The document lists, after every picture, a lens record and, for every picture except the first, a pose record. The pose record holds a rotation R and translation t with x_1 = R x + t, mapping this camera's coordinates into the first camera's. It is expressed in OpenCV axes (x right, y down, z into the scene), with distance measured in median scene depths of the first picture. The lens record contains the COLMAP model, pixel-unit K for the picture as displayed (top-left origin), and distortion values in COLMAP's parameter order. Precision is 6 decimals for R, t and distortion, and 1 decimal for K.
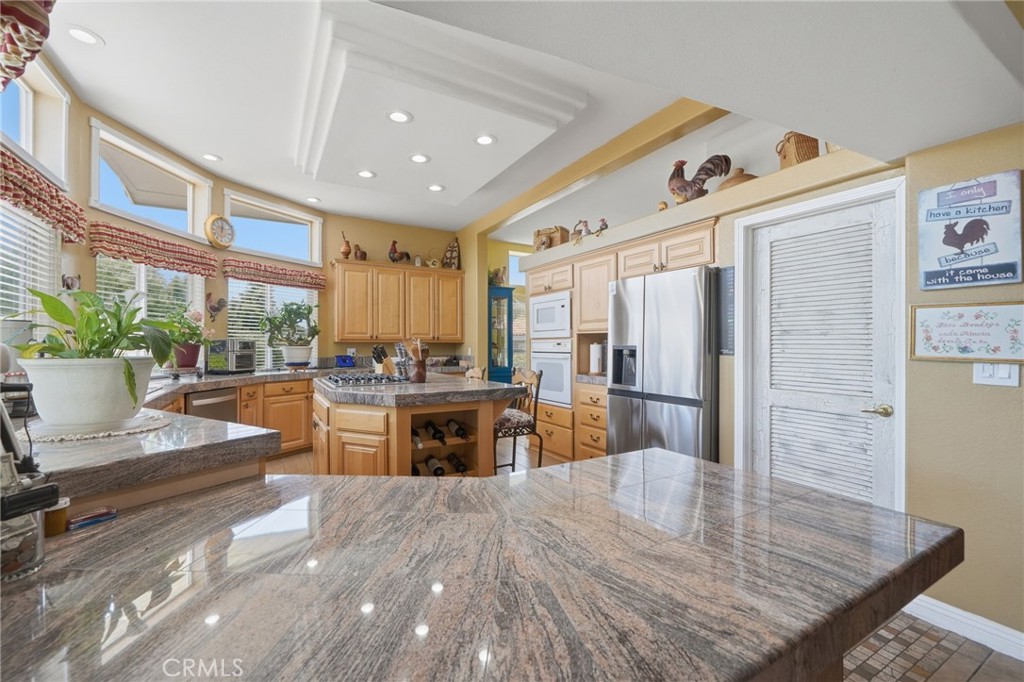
lens RADIAL K [[425.0, 0, 510.5], [0, 425.0, 345.7], [0, 0, 1]] dist [-0.000905, -0.000289]
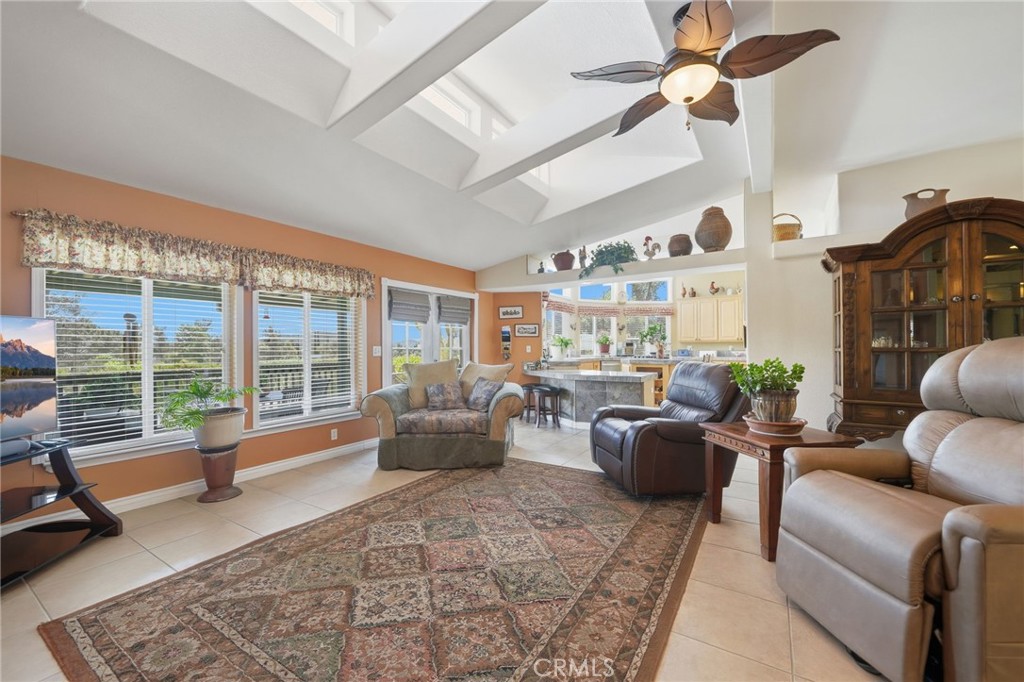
lens RADIAL K [[406.7, 0, 516.3], [0, 406.7, 345.1], [0, 0, 1]] dist [-0.001062, -0.000412]
pose [[0.474017, -0.003296, -0.880510, 0.830792], [0.003206, 0.999993, -0.002018, 0.005318], [0.880510, -0.001866, 0.474024, -0.484786]]
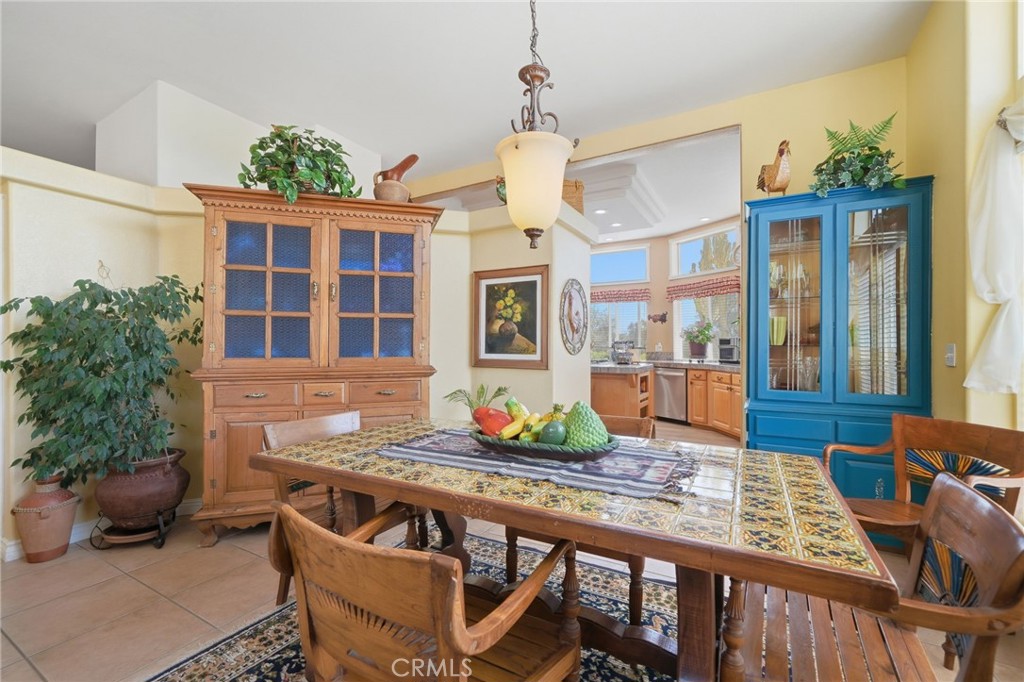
lens RADIAL K [[442.5, 0, 512.7], [0, 442.5, 340.7], [0, 0, 1]] dist [-0.000229, -0.000074]
pose [[-0.858267, -0.002907, -0.513195, 0.497130], [0.003855, 0.999919, -0.012112, 0.007844], [0.513189, -0.012373, -0.858187, 1.417752]]
